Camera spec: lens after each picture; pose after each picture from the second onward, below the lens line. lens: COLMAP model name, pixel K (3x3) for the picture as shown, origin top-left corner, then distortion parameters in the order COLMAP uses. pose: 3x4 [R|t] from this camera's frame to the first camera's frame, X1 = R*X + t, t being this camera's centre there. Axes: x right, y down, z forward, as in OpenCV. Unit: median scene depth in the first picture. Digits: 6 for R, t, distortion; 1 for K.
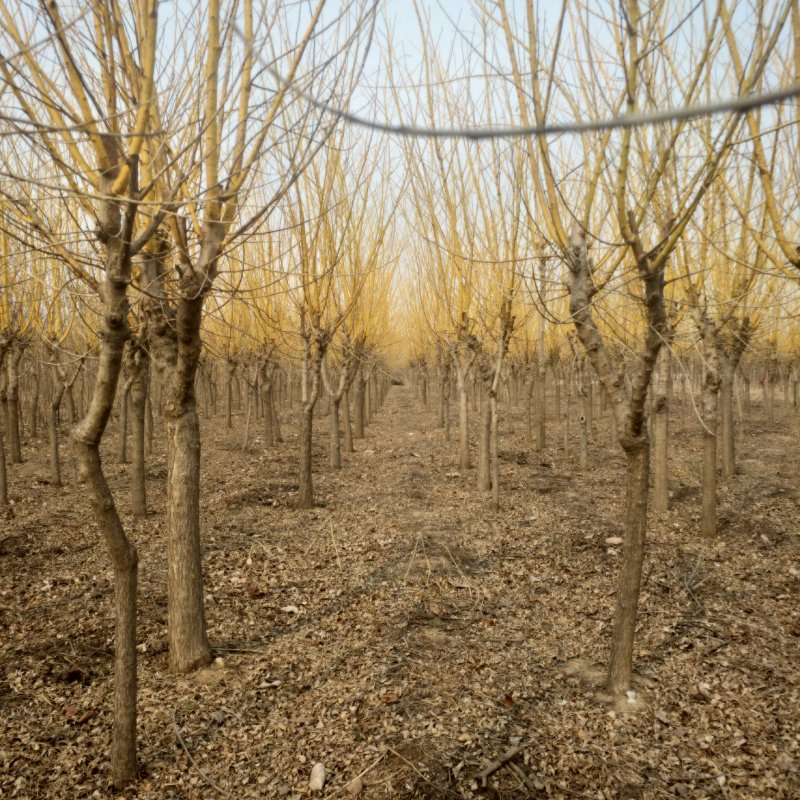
lens RADIAL K [[818.9, 0, 400.8], [0, 818.9, 399.6], [0, 0, 1]] dist [0.042110, 0.000000]
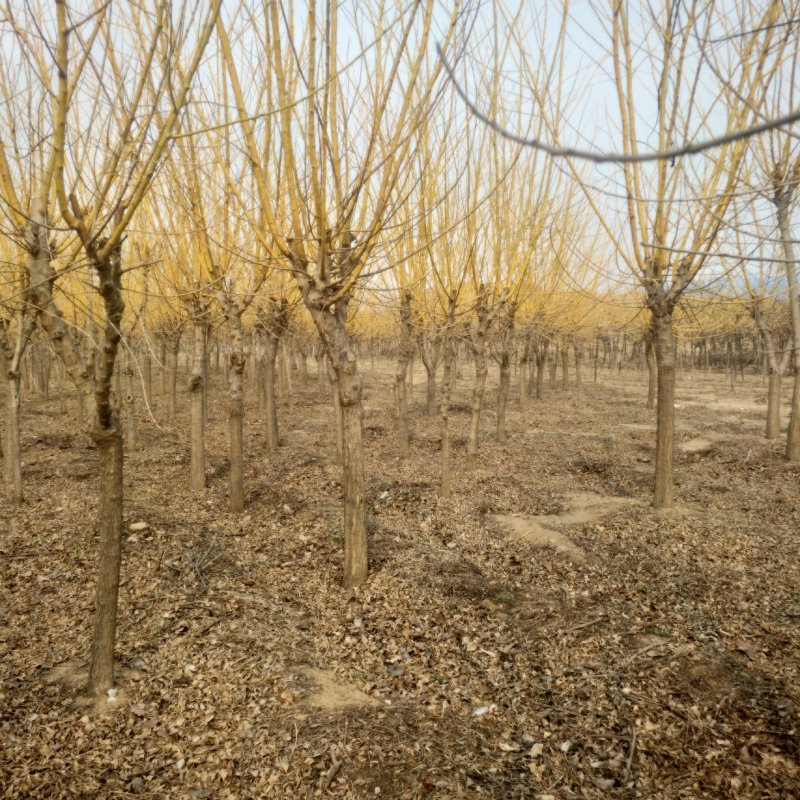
lens RADIAL K [[818.9, 0, 402.5], [0, 818.9, 401.7], [0, 0, 1]] dist [0.042110, 0.000000]
pose [[0.881130, -0.030439, 0.471894, 0.115103], [0.012444, 0.999073, 0.041208, -0.019292], [-0.472710, -0.030438, 0.880692, -0.010306]]
